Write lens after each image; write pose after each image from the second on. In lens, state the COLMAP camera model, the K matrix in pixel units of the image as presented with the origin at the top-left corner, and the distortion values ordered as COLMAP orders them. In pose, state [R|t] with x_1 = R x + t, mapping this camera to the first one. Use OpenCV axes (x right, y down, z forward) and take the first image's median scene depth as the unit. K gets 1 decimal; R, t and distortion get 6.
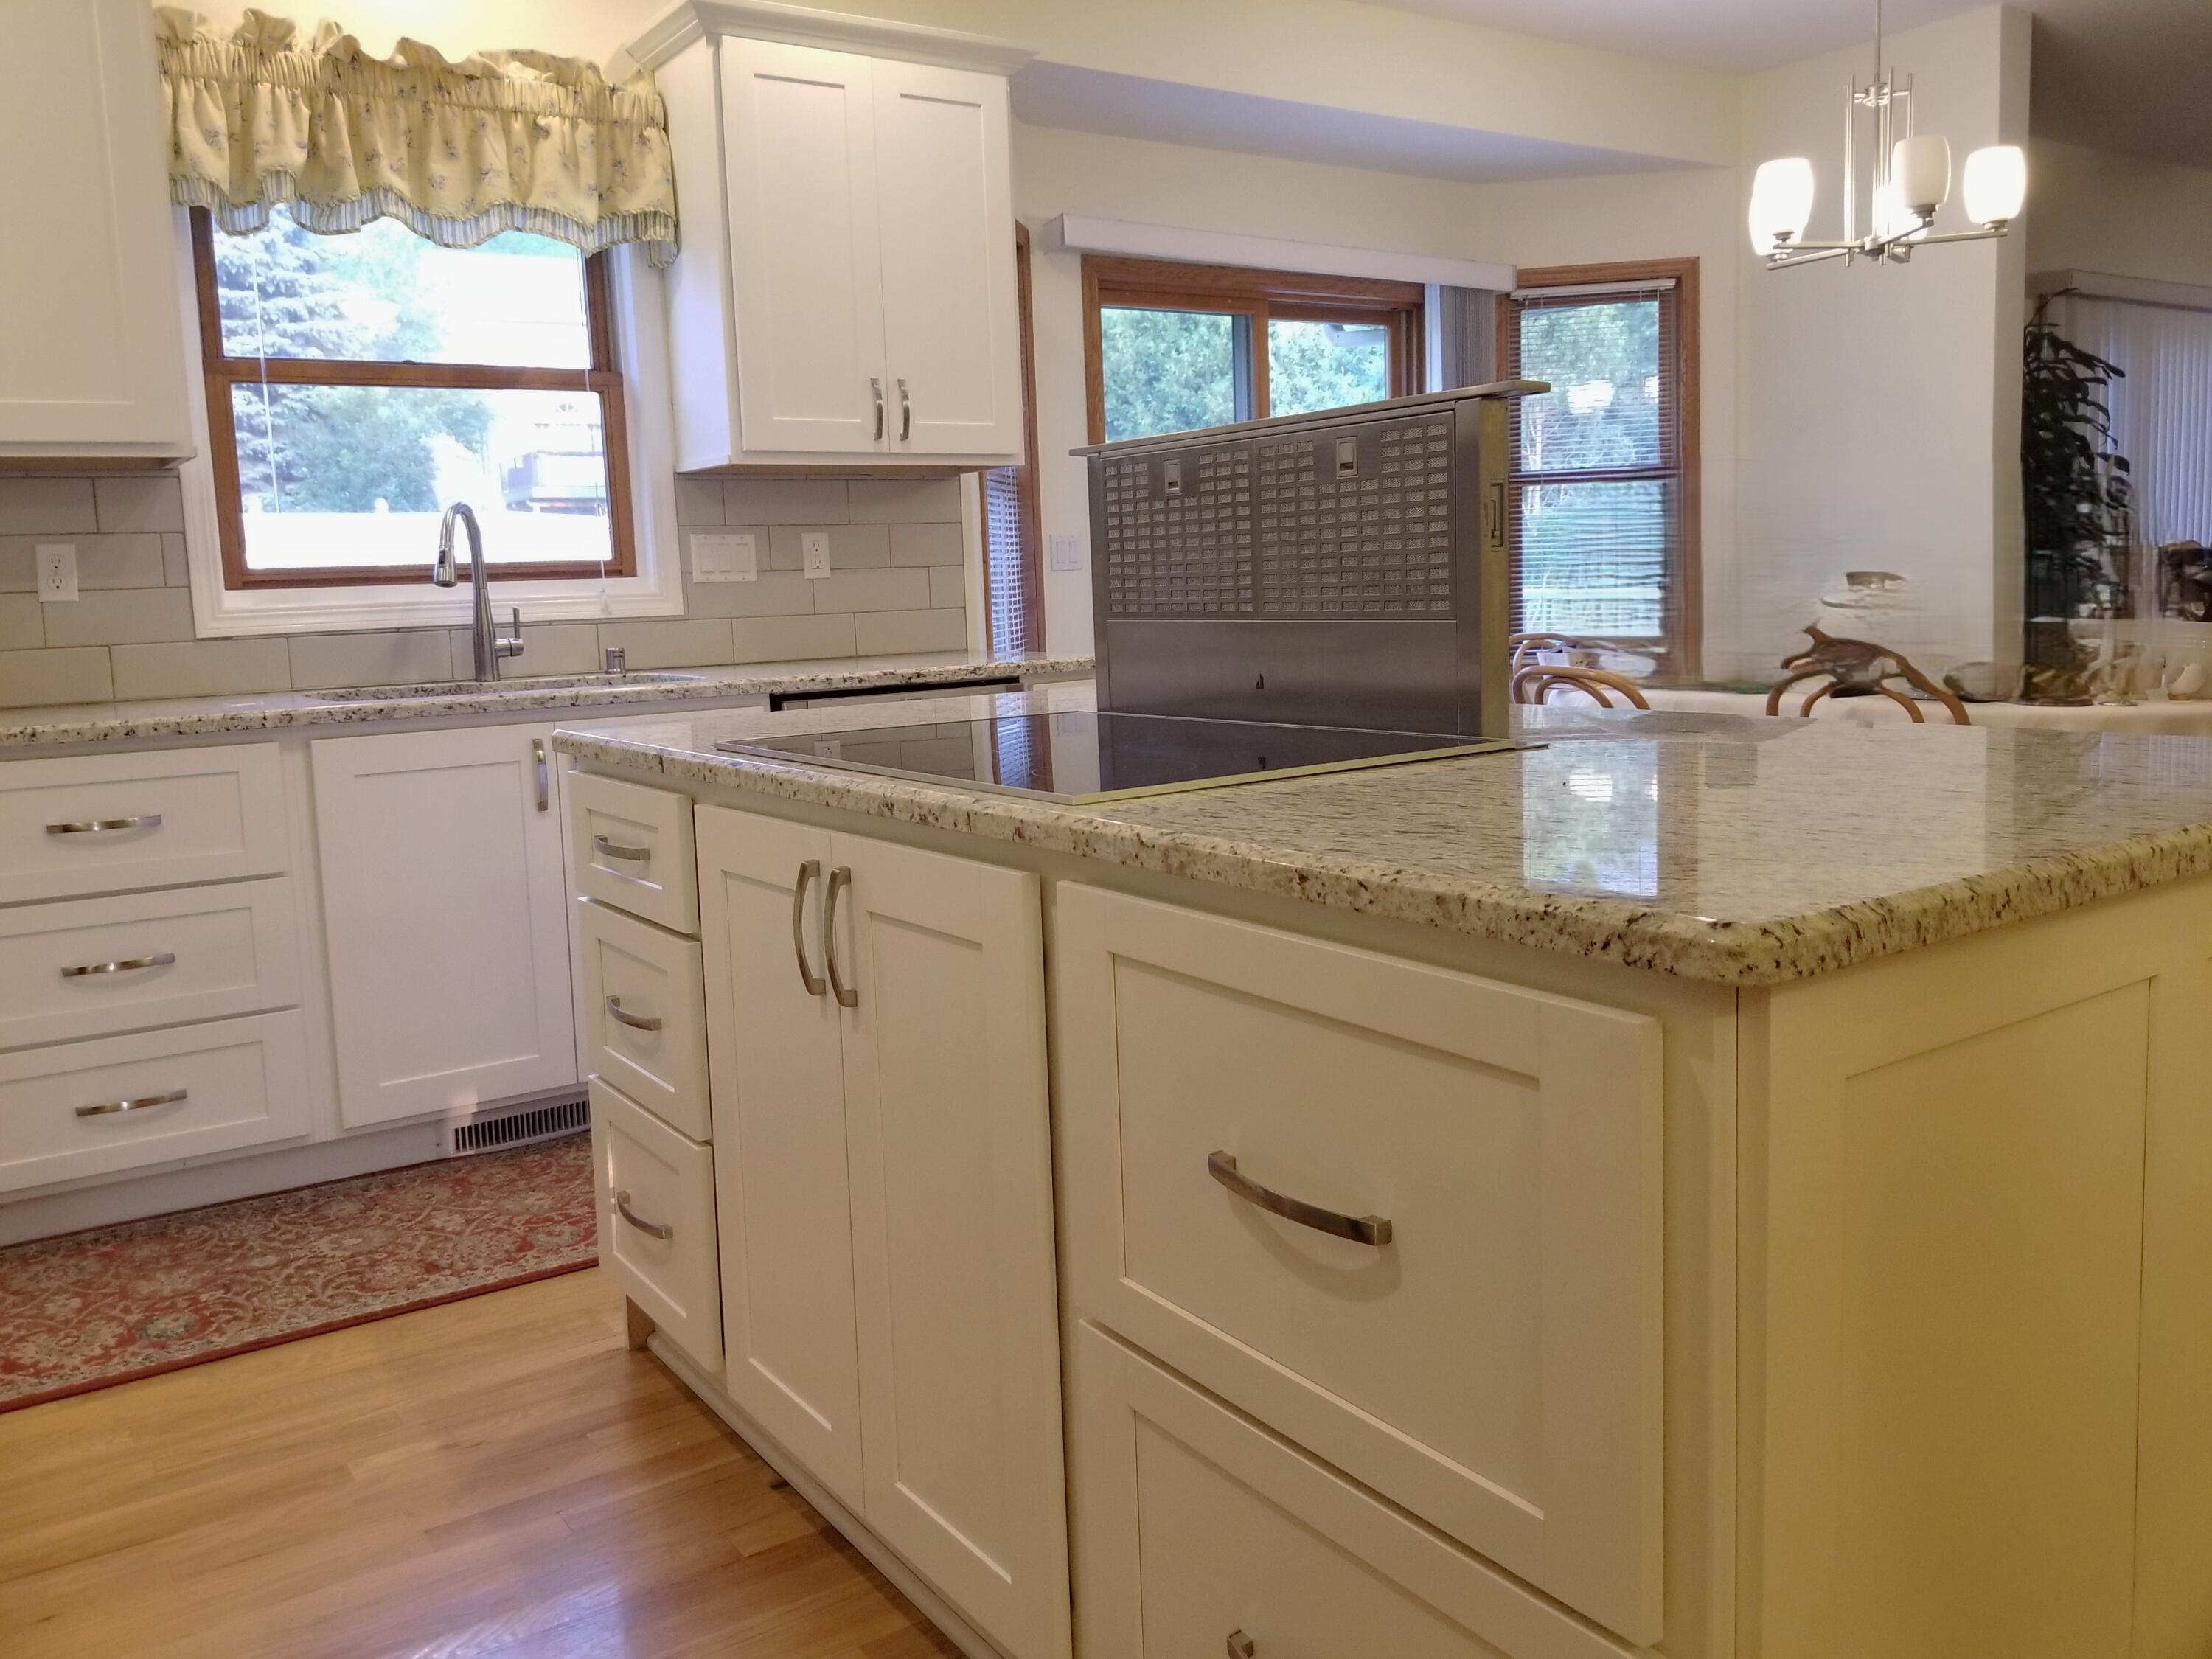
lens RADIAL K [[1753.4, 0, 1066.2], [0, 1753.4, 786.0], [0, 0, 1]] dist [0.021610, -0.032331]
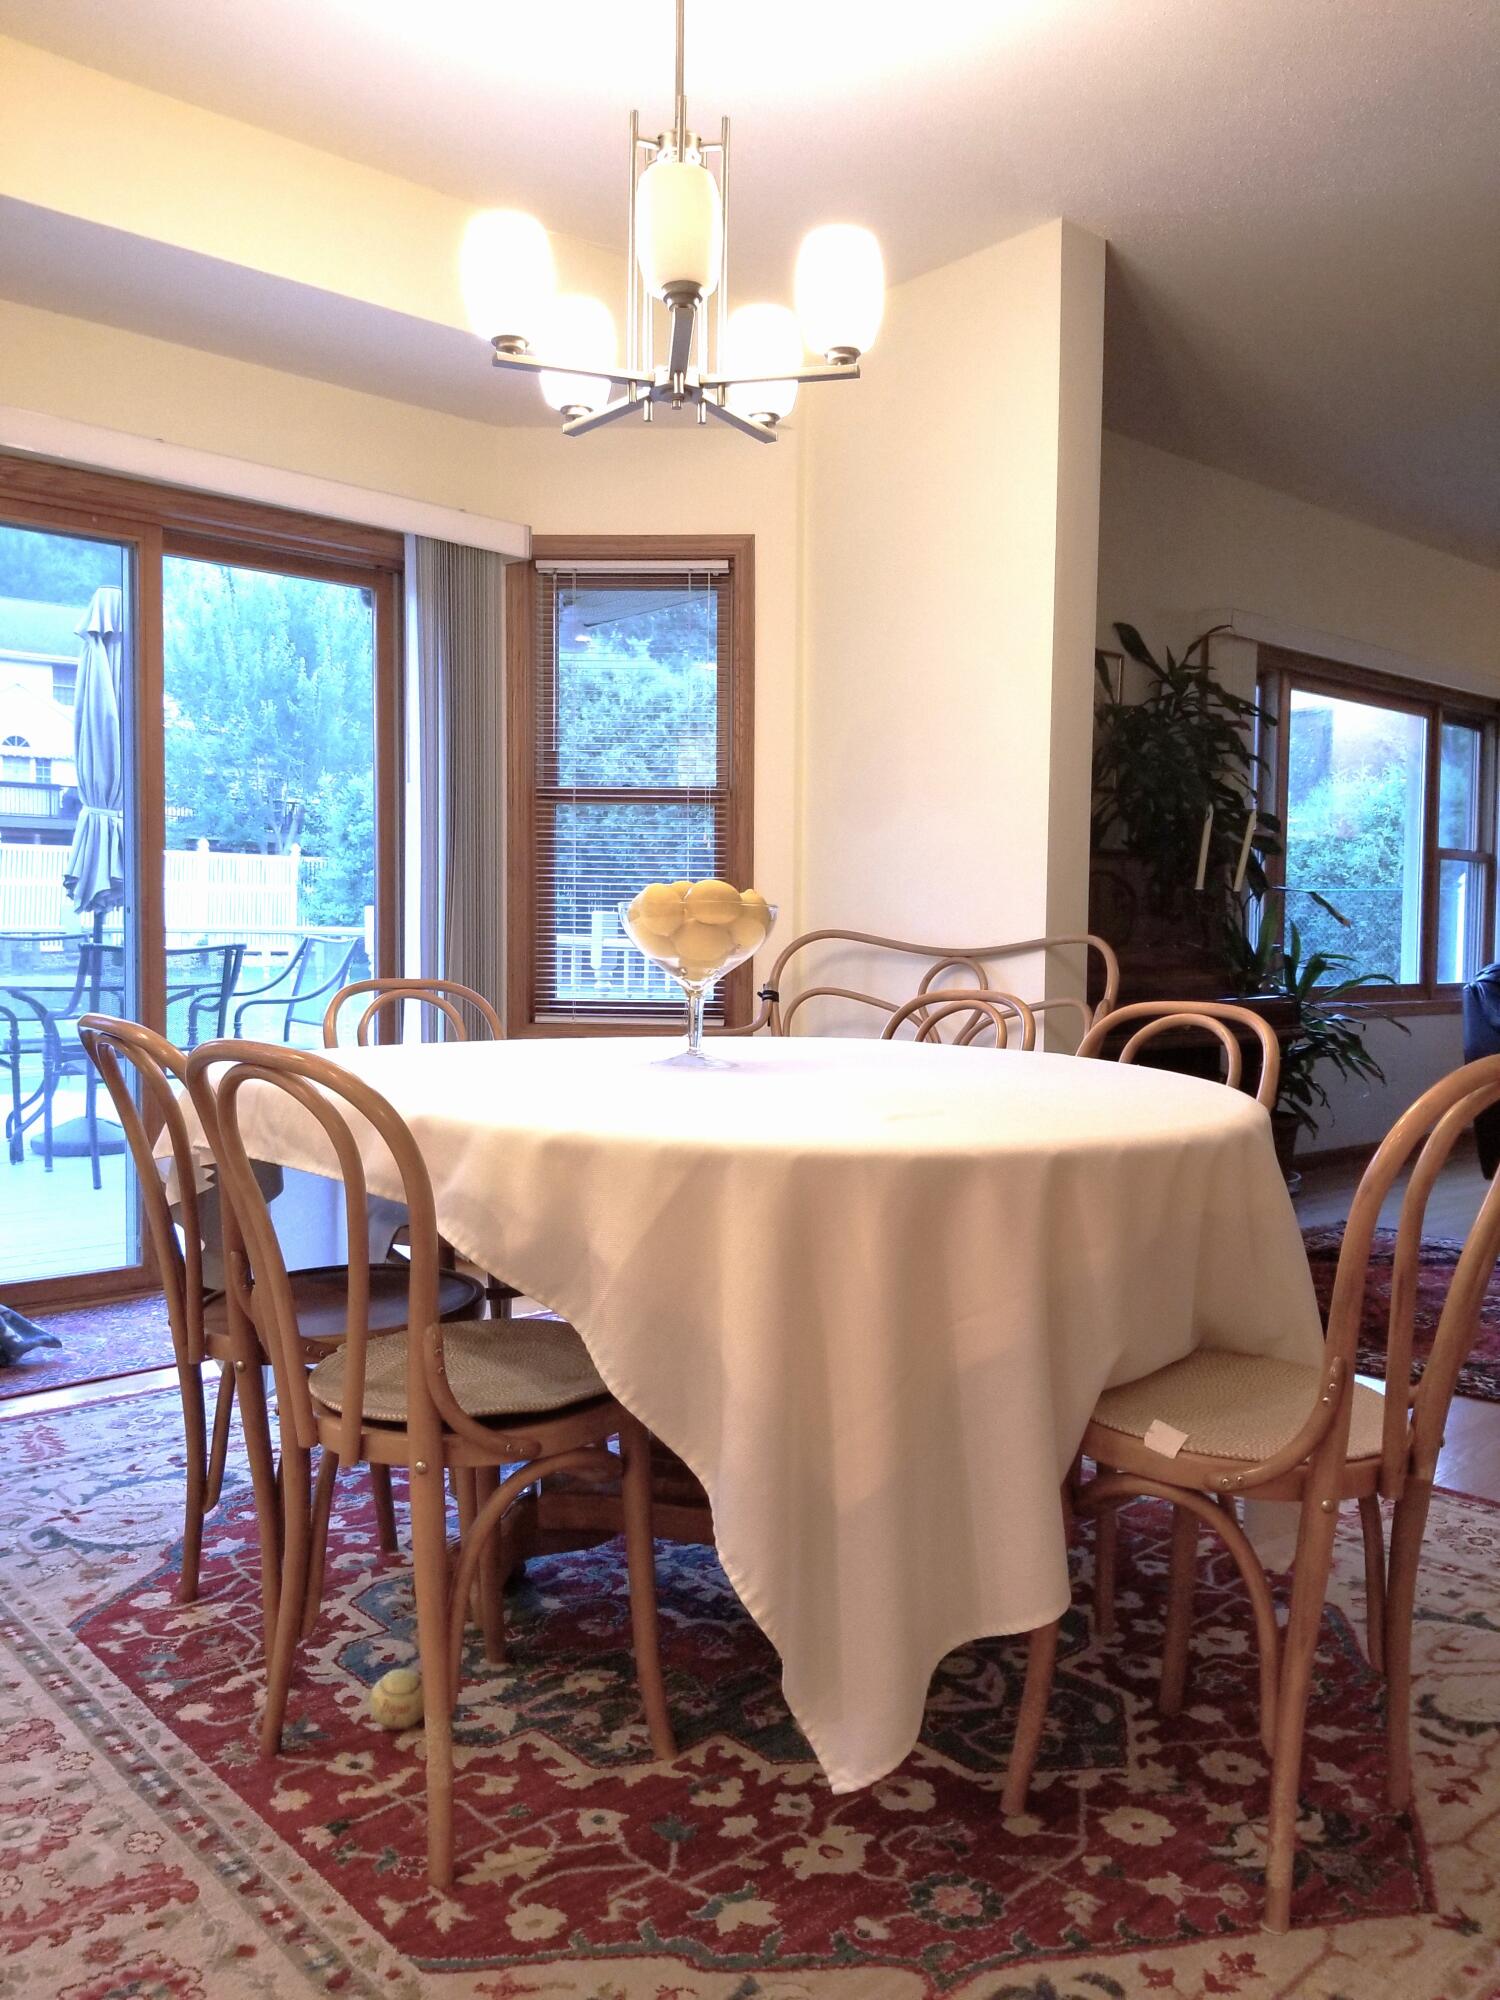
lens RADIAL K [[1585.3, 0, 747.9], [0, 1585.3, 1000.0], [0, 0, 1]] dist [0.021610, -0.032331]
pose [[0.990300, 0.040713, 0.132845, 0.264685], [-0.030466, 0.996467, -0.078270, -0.027563], [-0.135562, 0.073464, 0.988041, 0.285594]]
